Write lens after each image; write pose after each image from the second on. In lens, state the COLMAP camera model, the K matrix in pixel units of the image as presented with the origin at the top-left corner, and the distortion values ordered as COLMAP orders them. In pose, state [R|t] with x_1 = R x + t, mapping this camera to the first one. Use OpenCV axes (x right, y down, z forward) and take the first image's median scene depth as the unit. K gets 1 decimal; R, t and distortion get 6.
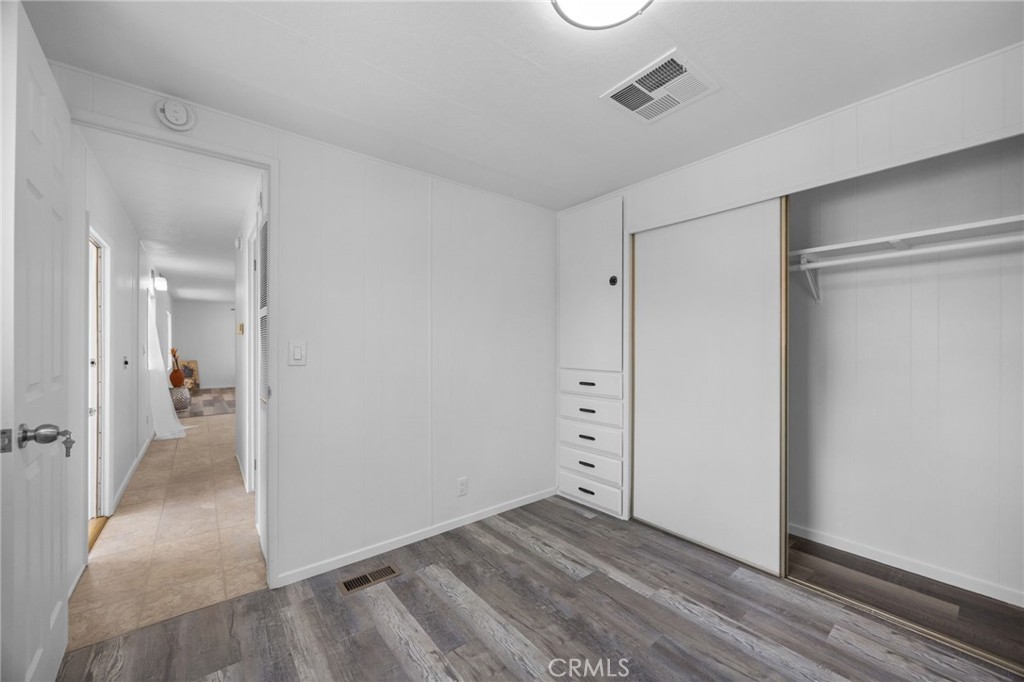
lens RADIAL K [[393.2, 0, 512.5], [0, 393.2, 344.2], [0, 0, 1]] dist [0.000501, 0.000134]
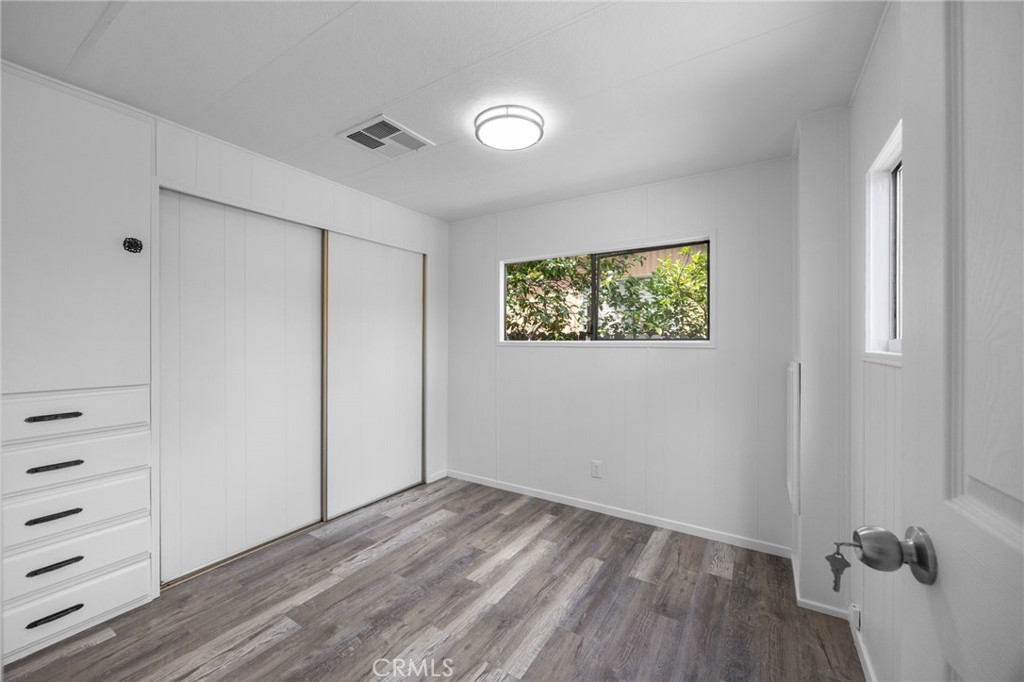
lens RADIAL K [[393.2, 0, 512.5], [0, 393.2, 344.2], [0, 0, 1]] dist [0.000501, 0.000134]
pose [[-0.334030, -0.003585, 0.942556, -0.770101], [-0.006404, 0.999978, 0.001535, -0.005445], [-0.942541, -0.005523, -0.334046, 0.862773]]
